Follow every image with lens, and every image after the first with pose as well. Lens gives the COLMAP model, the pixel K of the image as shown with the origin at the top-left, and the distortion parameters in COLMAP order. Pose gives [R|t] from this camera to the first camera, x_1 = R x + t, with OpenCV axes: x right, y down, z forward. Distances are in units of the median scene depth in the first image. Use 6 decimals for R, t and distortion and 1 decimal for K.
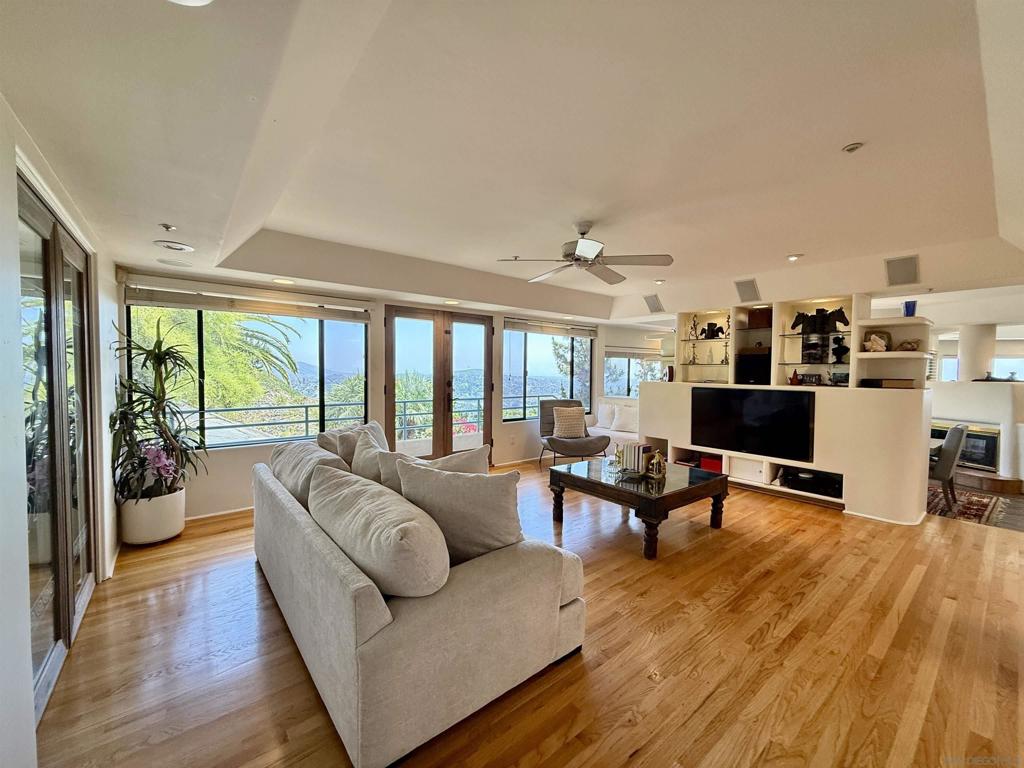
lens RADIAL K [[407.0, 0, 510.6], [0, 407.0, 384.9], [0, 0, 1]] dist [-0.000068, -0.000094]
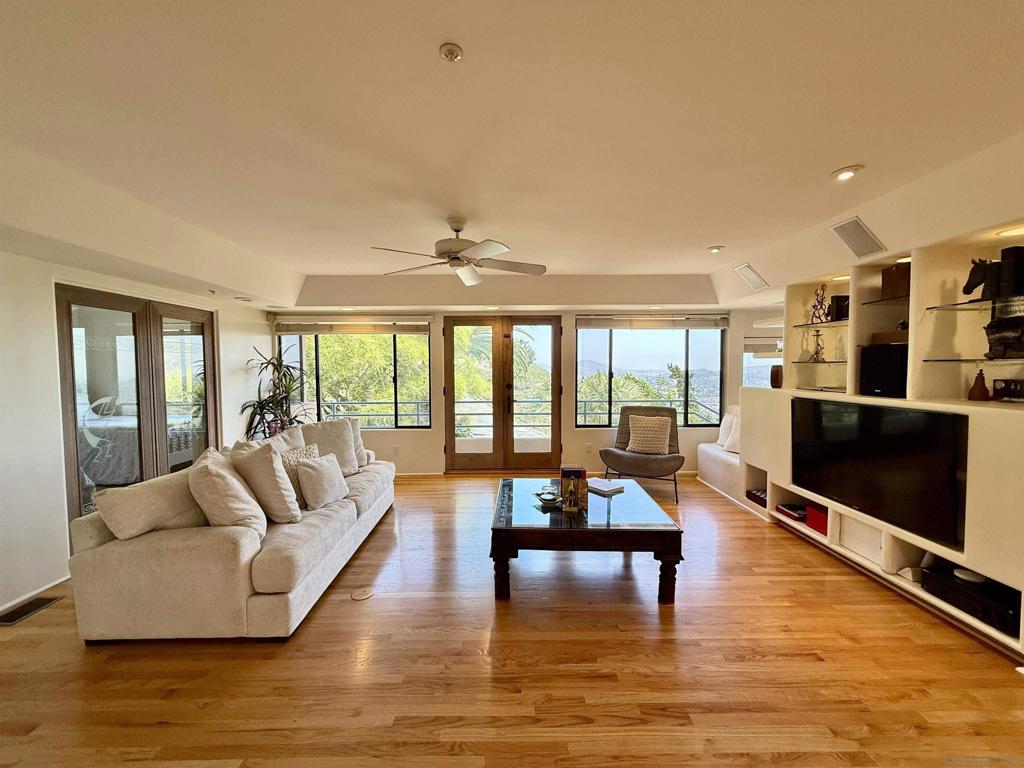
lens RADIAL K [[407.0, 0, 509.5], [0, 407.0, 384.6], [0, 0, 1]] dist [-0.000068, -0.000094]
pose [[0.786590, 0.013325, -0.617332, 0.523283], [-0.009169, 0.999909, 0.009900, -0.018342], [0.617408, -0.002127, 0.786641, 0.208893]]
